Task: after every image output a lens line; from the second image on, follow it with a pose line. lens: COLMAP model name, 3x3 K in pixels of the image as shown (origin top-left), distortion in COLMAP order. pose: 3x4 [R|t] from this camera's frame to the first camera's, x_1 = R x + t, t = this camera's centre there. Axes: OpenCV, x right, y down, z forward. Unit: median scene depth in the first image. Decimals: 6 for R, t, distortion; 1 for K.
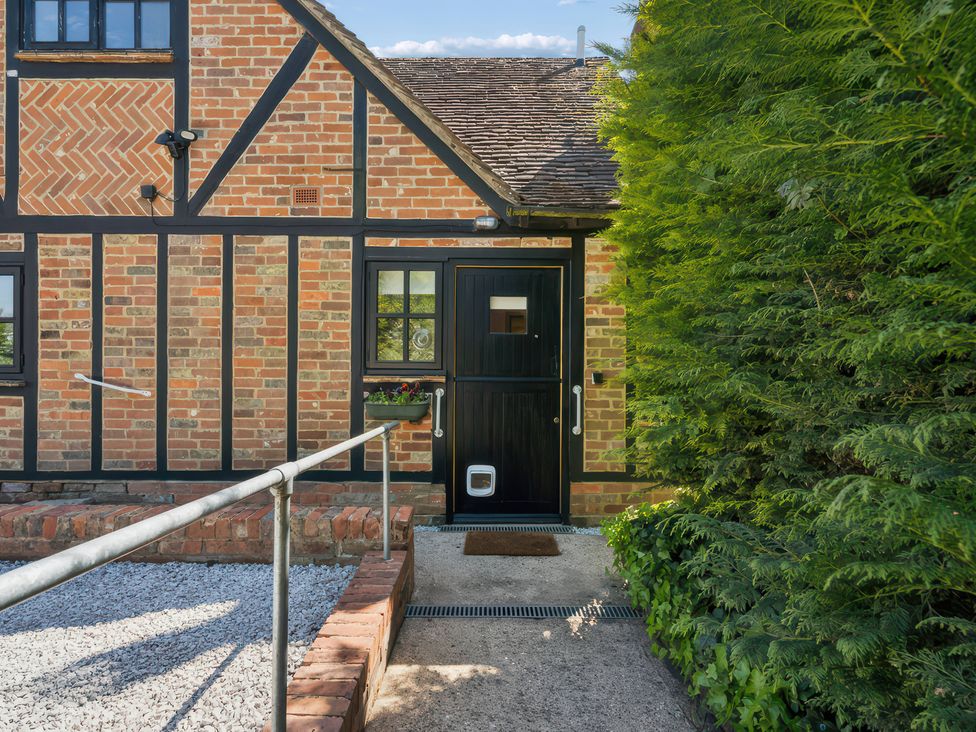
lens RADIAL K [[500.2, 0, 488.0], [0, 500.2, 366.0], [0, 0, 1]] dist [-0.007110, 0.001415]
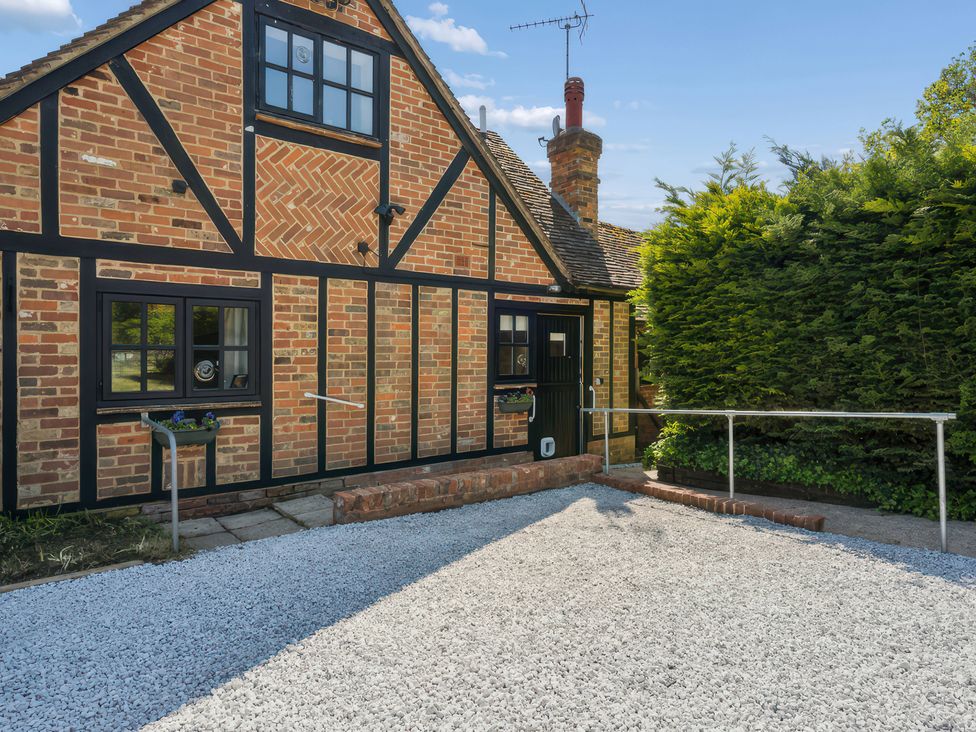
lens RADIAL K [[500.2, 0, 488.0], [0, 500.2, 366.0], [0, 0, 1]] dist [-0.007110, 0.001415]
pose [[0.829988, -0.017362, 0.557511, -1.123746], [0.005663, 0.999726, 0.022703, -0.073643], [-0.557752, -0.015686, 0.829859, -0.239734]]
